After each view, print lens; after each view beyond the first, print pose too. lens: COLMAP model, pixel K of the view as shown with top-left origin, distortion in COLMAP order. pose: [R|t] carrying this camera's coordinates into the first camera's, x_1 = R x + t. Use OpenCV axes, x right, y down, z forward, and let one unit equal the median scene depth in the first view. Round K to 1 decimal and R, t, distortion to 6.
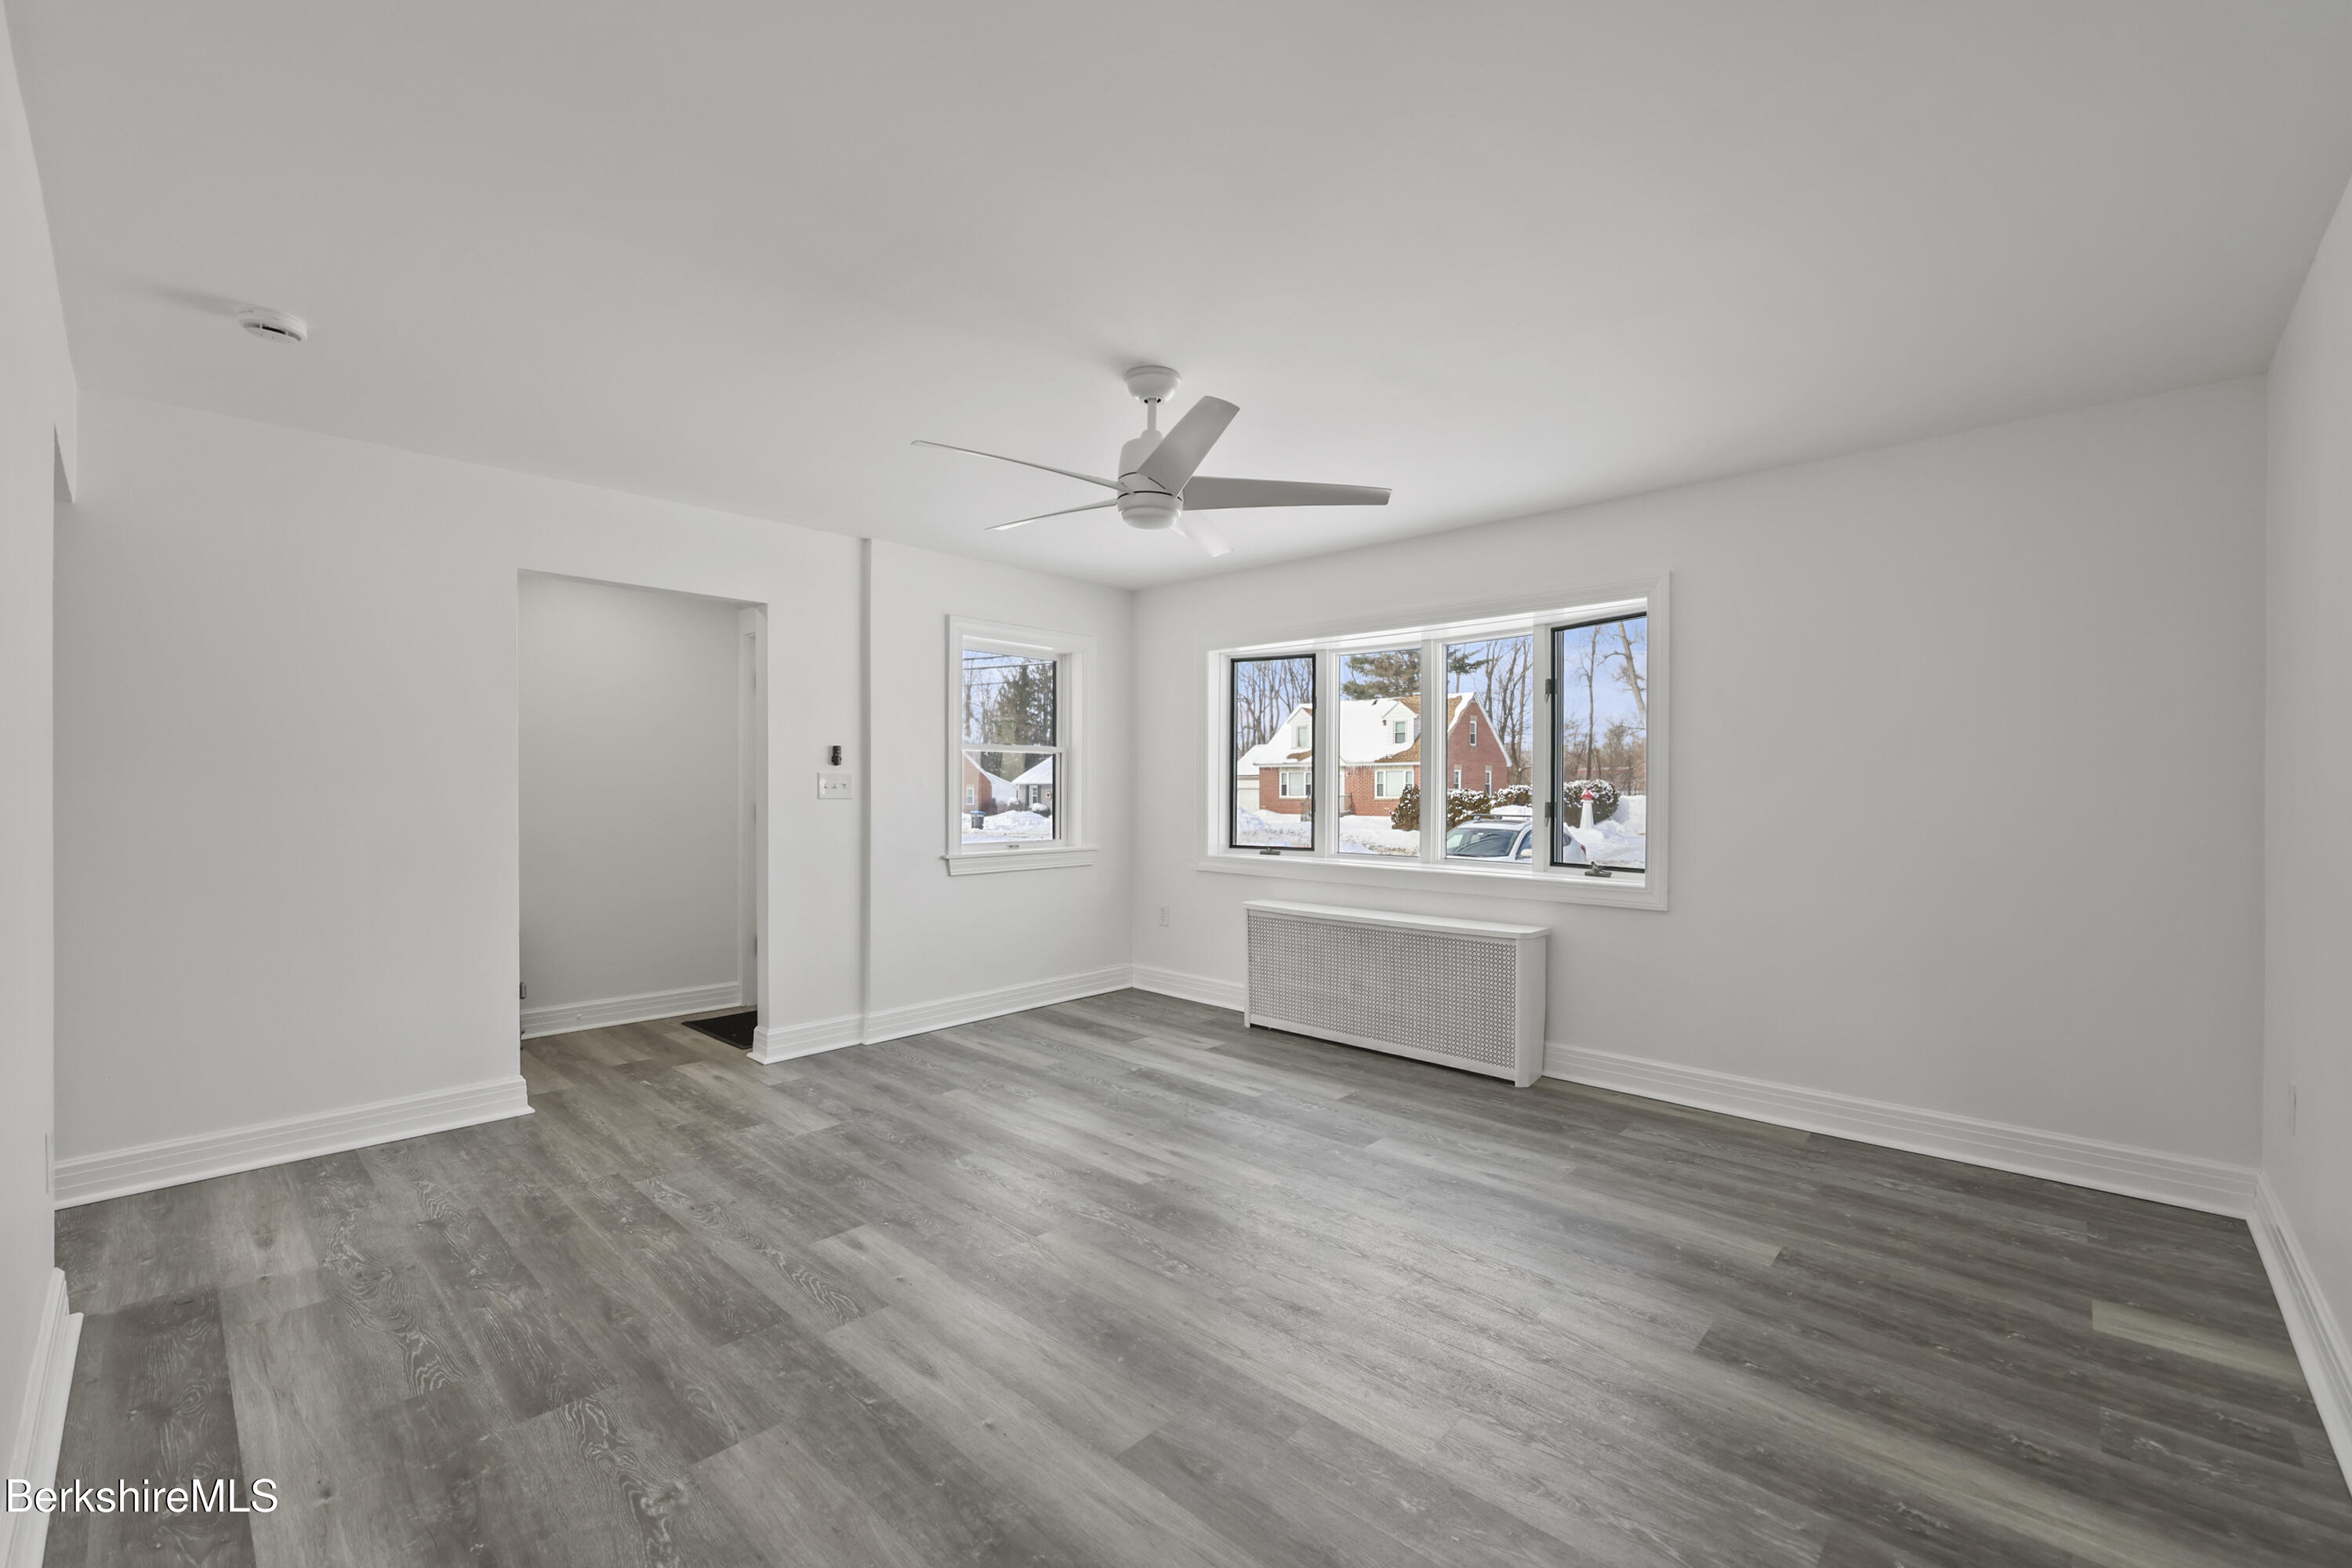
lens RADIAL K [[947.9, 0, 1182.2], [0, 947.9, 790.9], [0, 0, 1]] dist [-0.003335, 0.000291]
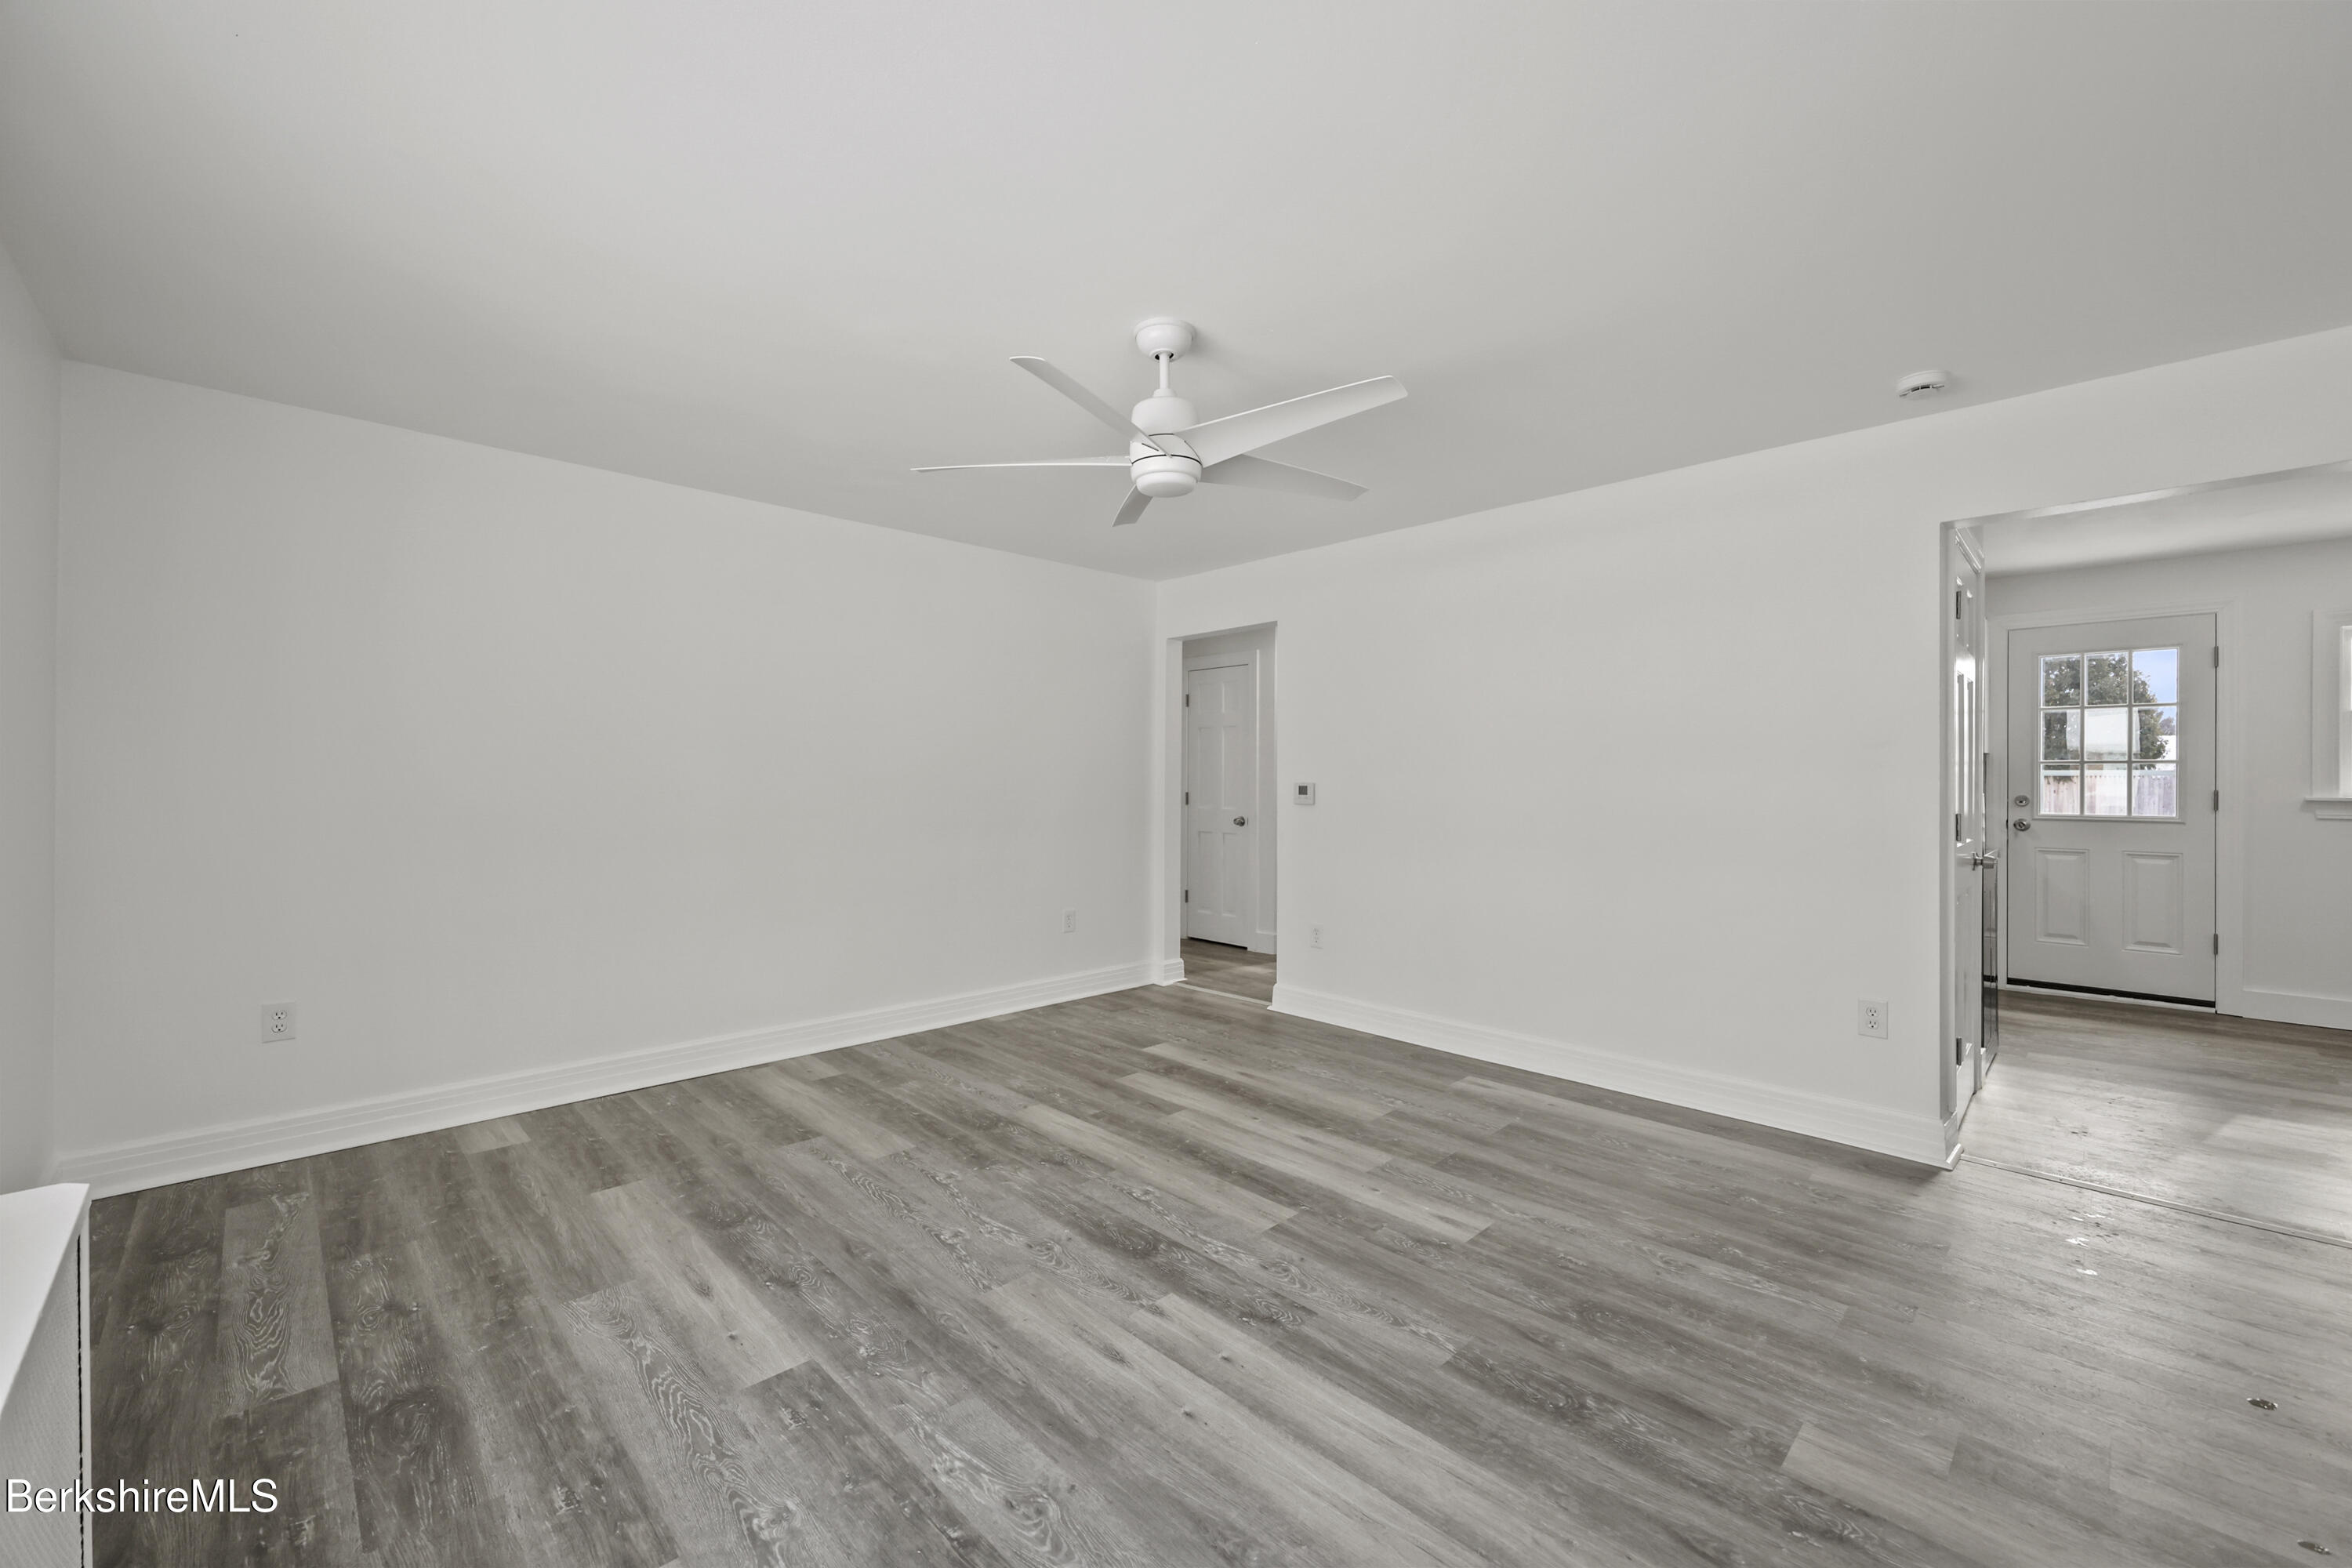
lens RADIAL K [[947.9, 0, 1182.2], [0, 947.9, 790.9], [0, 0, 1]] dist [-0.003335, 0.000291]
pose [[-0.999079, -0.003624, 0.042750, -0.090009], [-0.003007, 0.999890, 0.014490, -0.002913], [-0.042798, 0.014348, -0.998981, 1.900117]]
